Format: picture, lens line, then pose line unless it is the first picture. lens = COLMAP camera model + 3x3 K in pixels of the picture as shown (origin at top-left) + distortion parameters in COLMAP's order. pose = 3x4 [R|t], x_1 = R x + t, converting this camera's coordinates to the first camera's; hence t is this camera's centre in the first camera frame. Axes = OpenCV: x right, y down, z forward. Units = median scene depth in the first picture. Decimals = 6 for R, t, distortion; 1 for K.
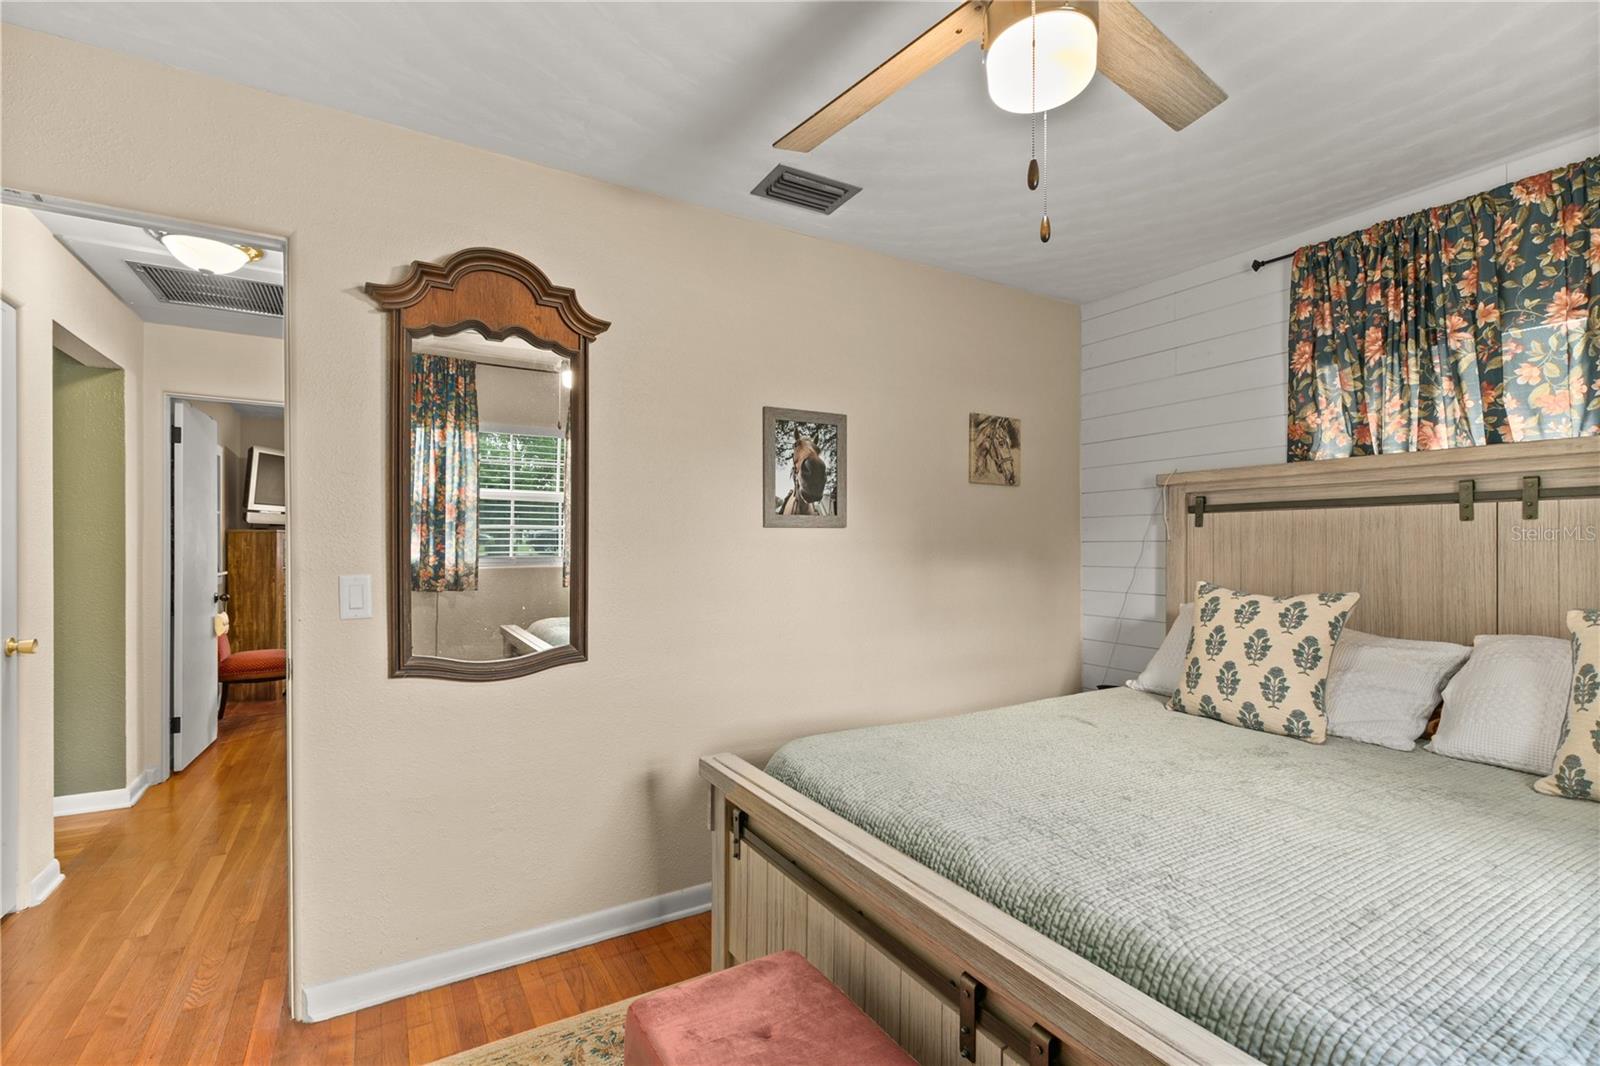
lens RADIAL K [[725.9, 0, 799.9], [0, 725.9, 534.7], [0, 0, 1]] dist [0.000354, -0.000700]
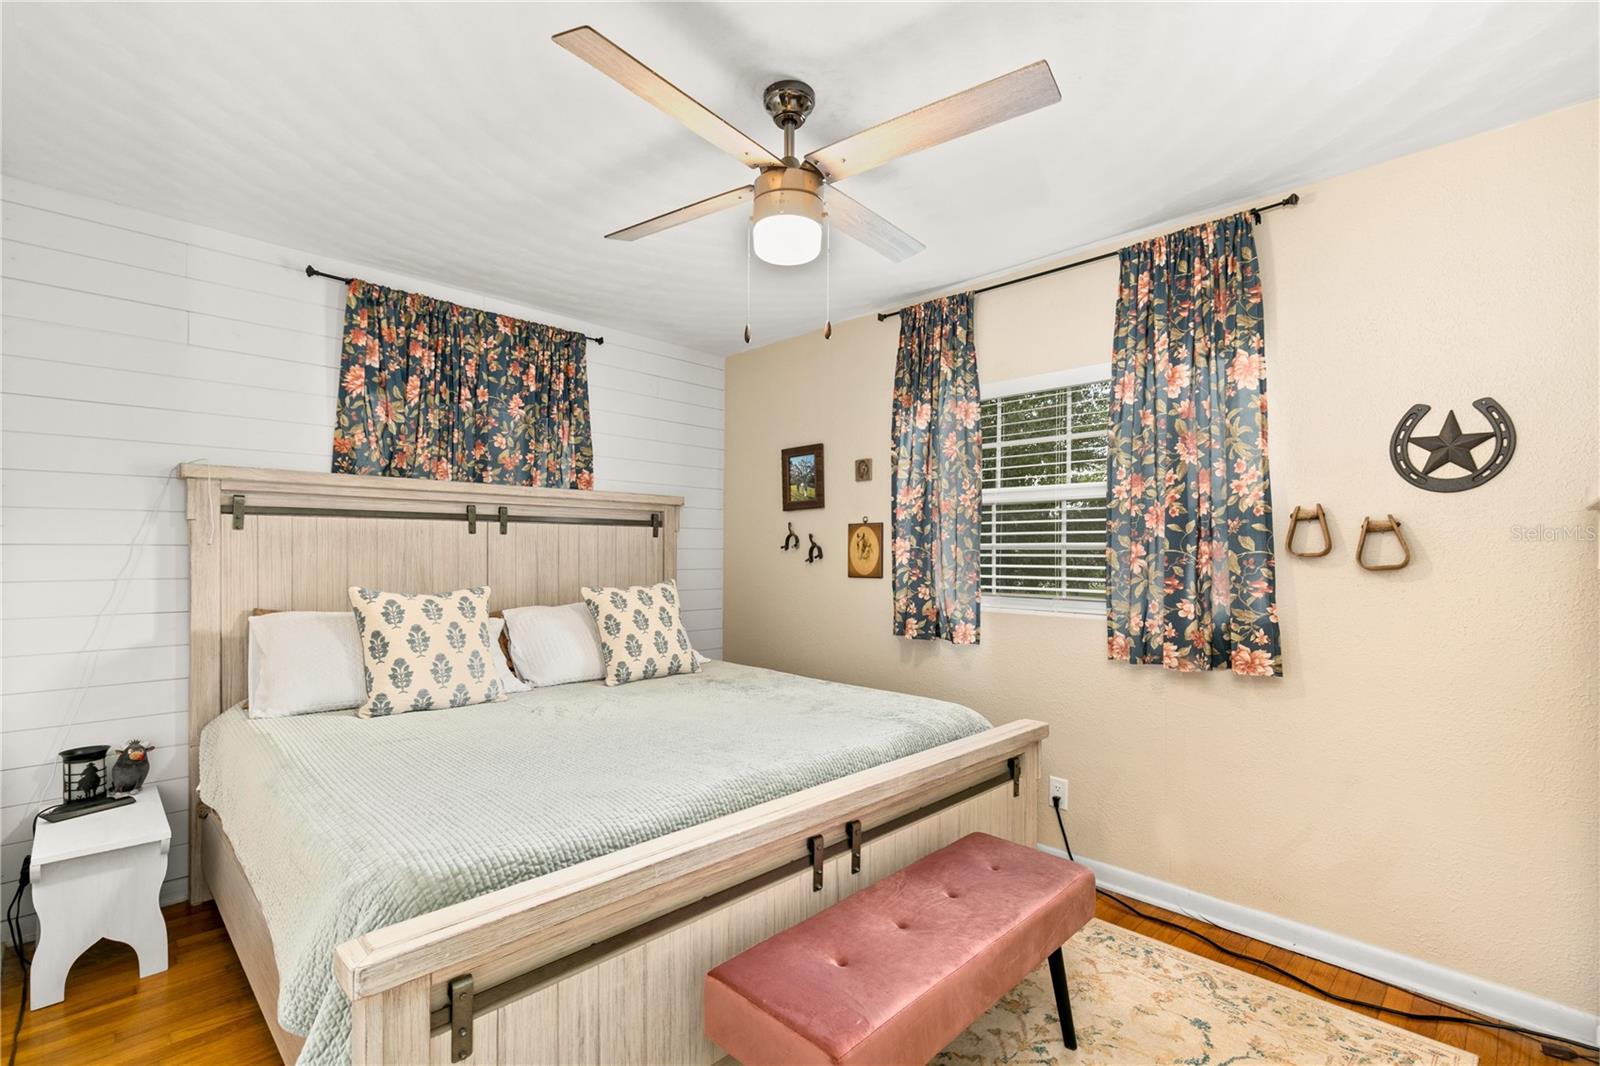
lens RADIAL K [[725.9, 0, 771.9], [0, 725.9, 564.1], [0, 0, 1]] dist [0.000354, -0.000700]
pose [[-0.237991, -0.014263, 0.971163, -0.548977], [-0.013482, 0.999844, 0.011381, 0.014785], [-0.971174, -0.010385, -0.238147, 0.671671]]
